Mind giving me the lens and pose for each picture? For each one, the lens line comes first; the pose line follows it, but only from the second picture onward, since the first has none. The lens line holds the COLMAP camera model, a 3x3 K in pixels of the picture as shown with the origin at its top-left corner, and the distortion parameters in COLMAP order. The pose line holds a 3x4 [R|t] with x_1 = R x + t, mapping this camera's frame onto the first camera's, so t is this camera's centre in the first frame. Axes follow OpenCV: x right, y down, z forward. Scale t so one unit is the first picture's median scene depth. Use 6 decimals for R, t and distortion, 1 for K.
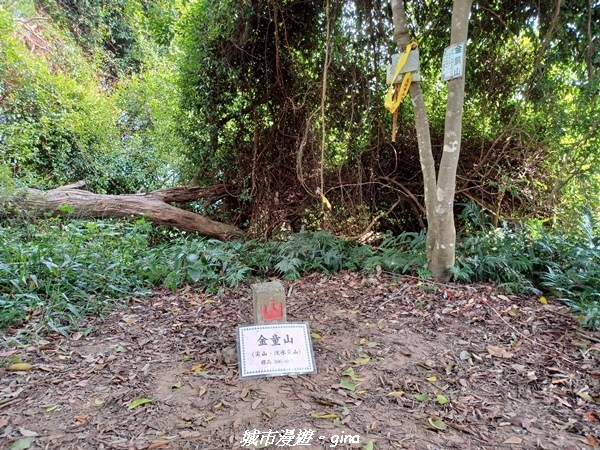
lens RADIAL K [[436.4, 0, 299.5], [0, 436.4, 226.5], [0, 0, 1]] dist [0.064670, -0.060855]
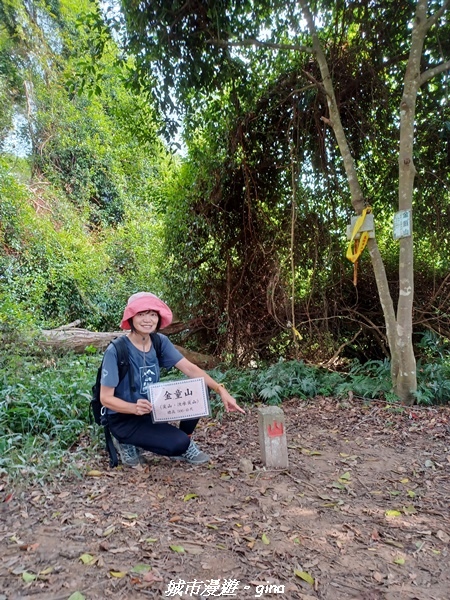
lens RADIAL K [[436.4, 0, 222.4], [0, 436.4, 299.9], [0, 0, 1]] dist [0.064670, -0.060855]
pose [[0.996752, -0.035510, -0.072287, -0.043504], [0.027146, 0.993160, -0.113559, -0.019058], [0.075825, 0.111228, 0.990898, -0.143145]]
